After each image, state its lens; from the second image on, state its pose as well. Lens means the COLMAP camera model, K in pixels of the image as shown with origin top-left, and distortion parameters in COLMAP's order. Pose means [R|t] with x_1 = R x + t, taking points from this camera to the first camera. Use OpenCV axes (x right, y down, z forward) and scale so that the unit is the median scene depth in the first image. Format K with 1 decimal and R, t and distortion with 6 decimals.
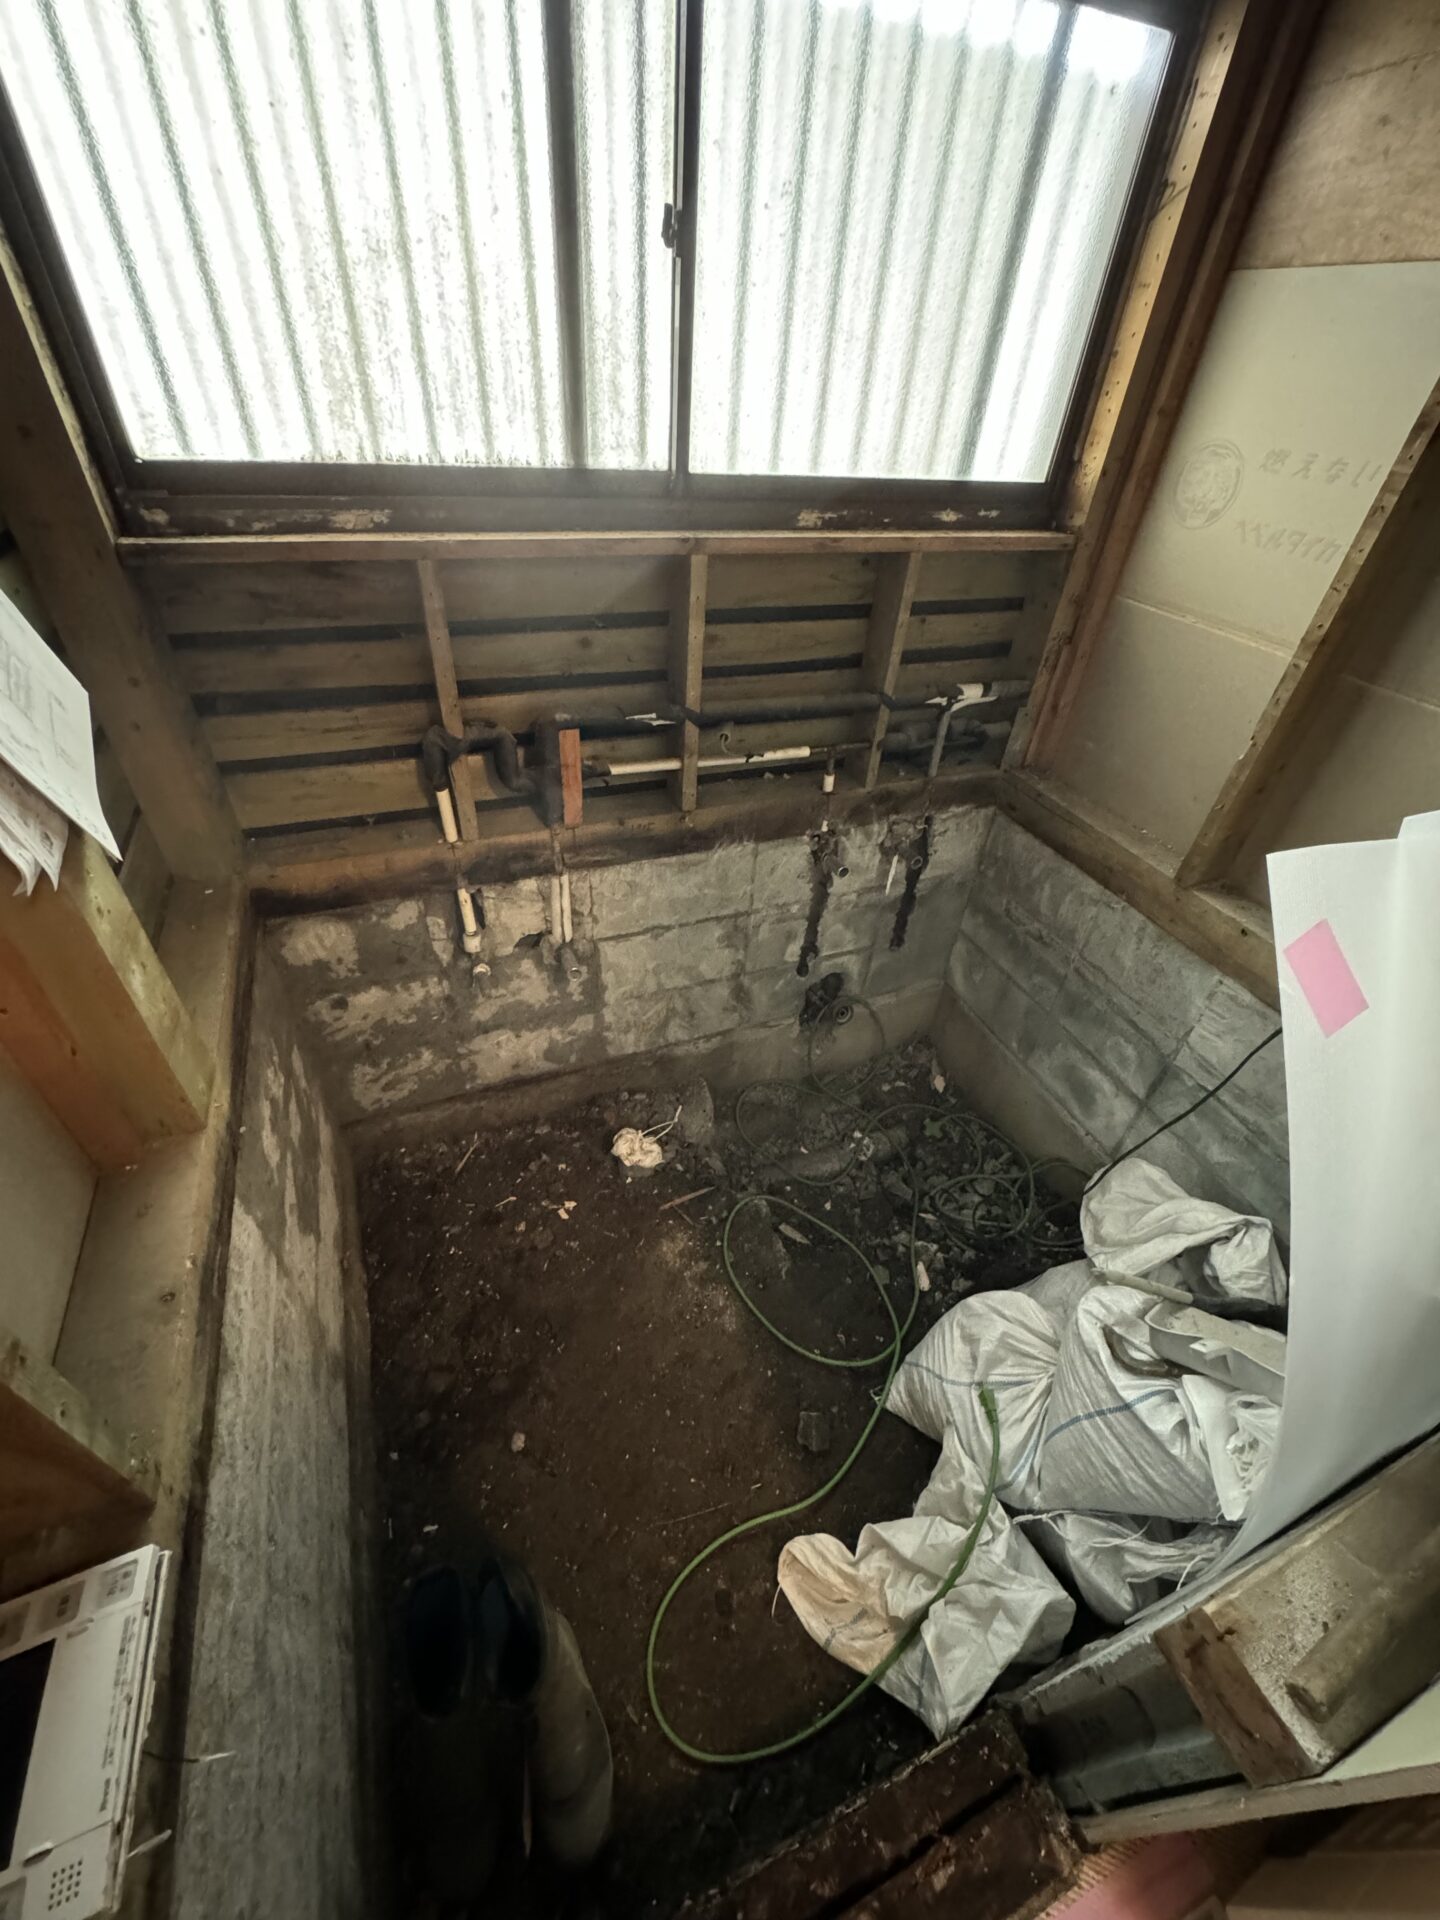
lens RADIAL K [[760.6, 0, 716.5], [0, 760.6, 961.2], [0, 0, 1]] dist [-0.002163, 0.000208]
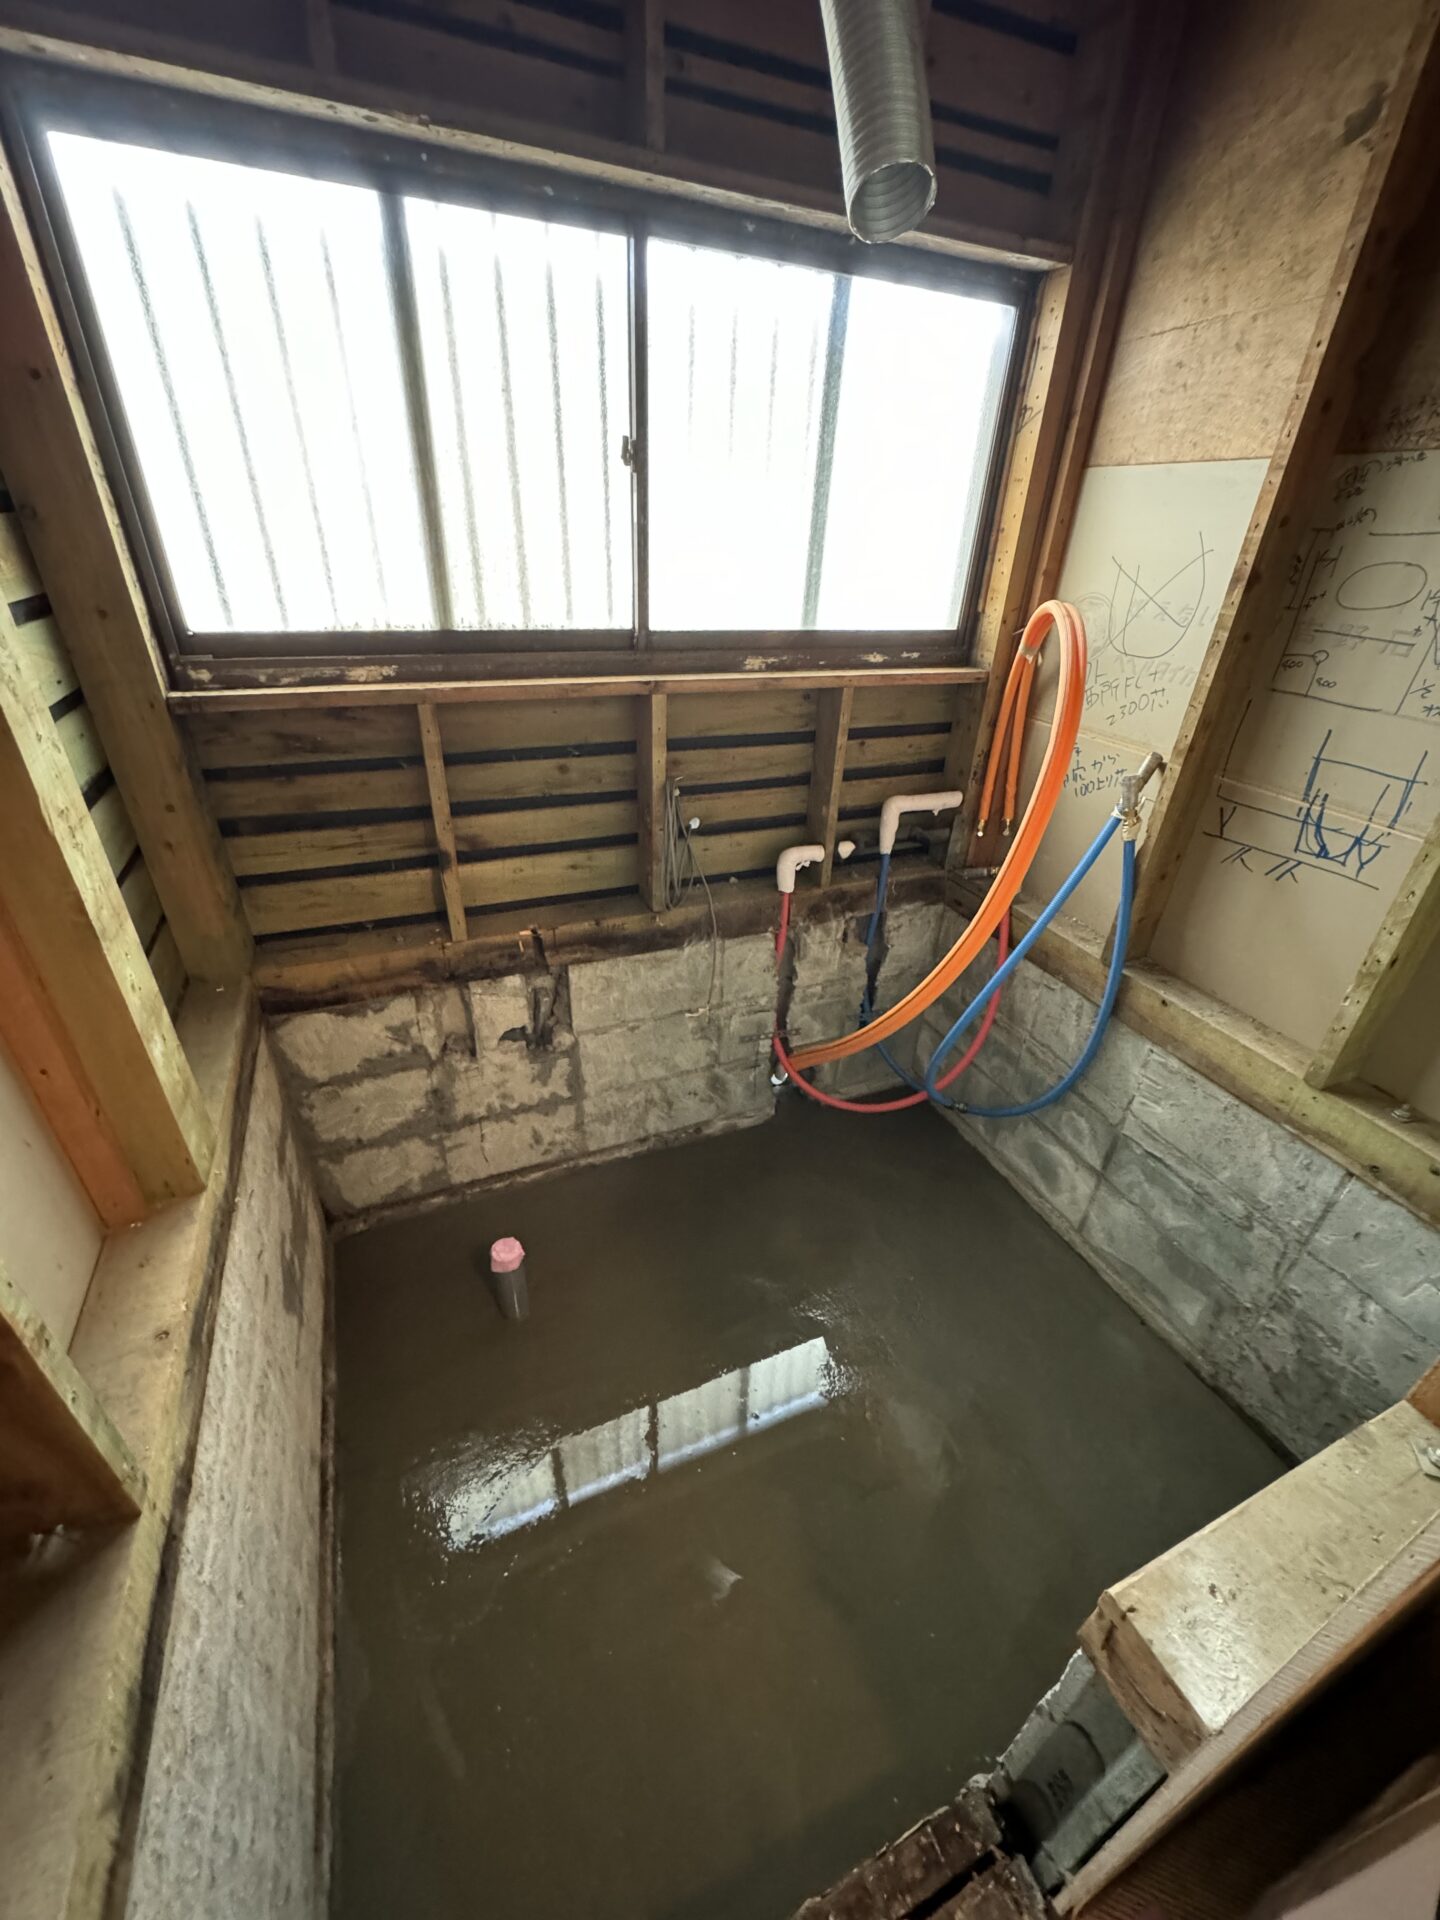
lens RADIAL K [[760.6, 0, 716.5], [0, 760.6, 961.2], [0, 0, 1]] dist [-0.002163, 0.000208]
pose [[0.999623, -0.027331, 0.002556, 0.047026], [0.027394, 0.987240, -0.156866, 0.054654], [0.001764, 0.156877, 0.987617, -0.087762]]
